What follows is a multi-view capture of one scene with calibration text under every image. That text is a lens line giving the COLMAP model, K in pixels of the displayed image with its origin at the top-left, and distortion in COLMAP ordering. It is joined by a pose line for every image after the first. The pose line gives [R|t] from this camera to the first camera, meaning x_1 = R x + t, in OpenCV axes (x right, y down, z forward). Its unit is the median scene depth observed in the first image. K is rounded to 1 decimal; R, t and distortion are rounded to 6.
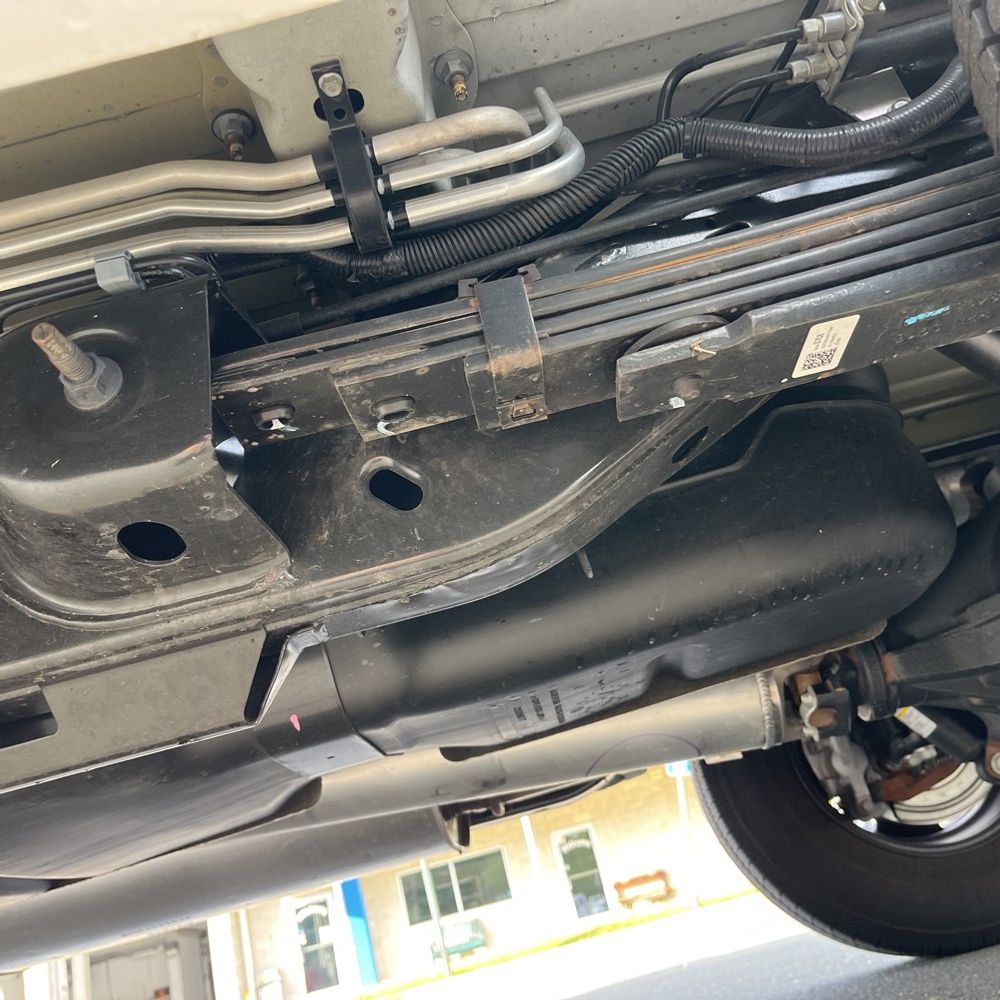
lens RADIAL K [[990.7, 0, 494.7], [0, 990.7, 492.2], [0, 0, 1]] dist [0.040638, -0.032263]
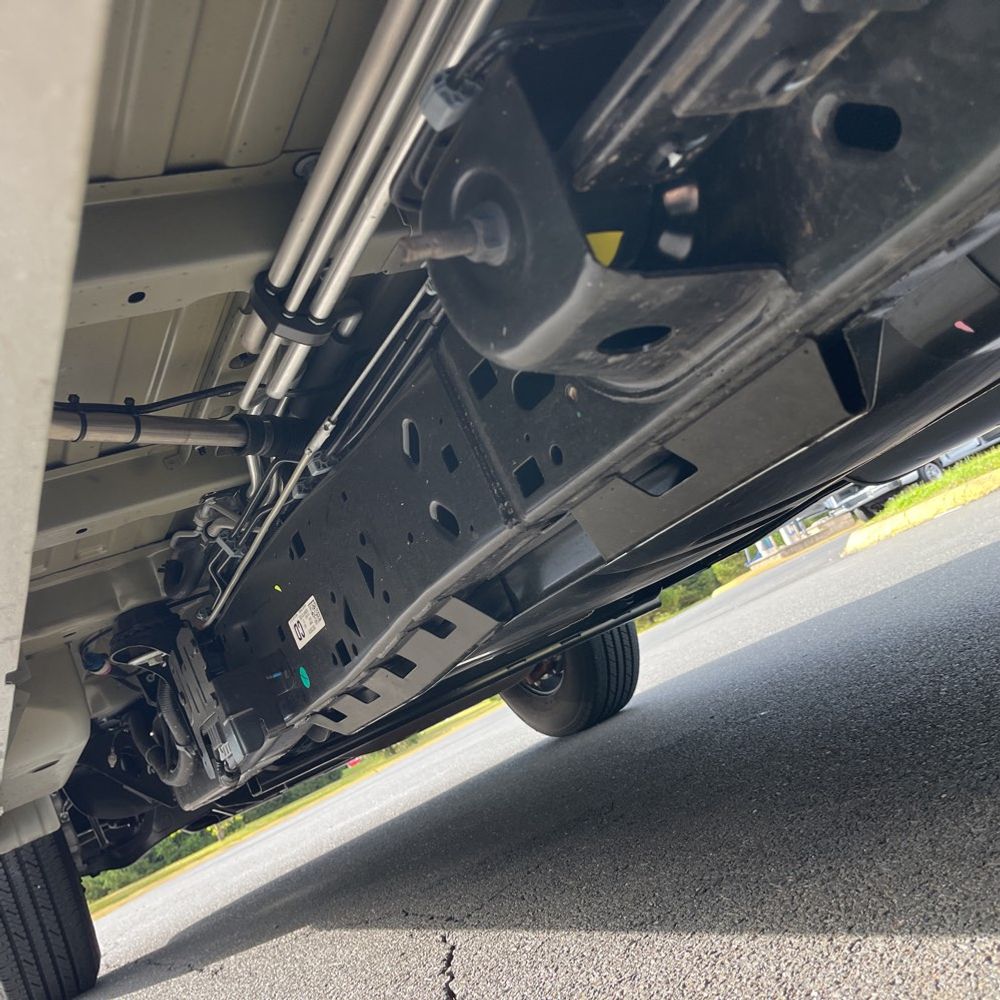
lens RADIAL K [[990.7, 0, 494.7], [0, 990.7, 492.2], [0, 0, 1]] dist [0.040638, -0.032263]
pose [[0.577708, -0.164449, -0.799506, 0.291808], [0.585033, 0.766465, 0.265081, -0.155563], [0.569202, -0.620877, 0.539001, 0.303667]]
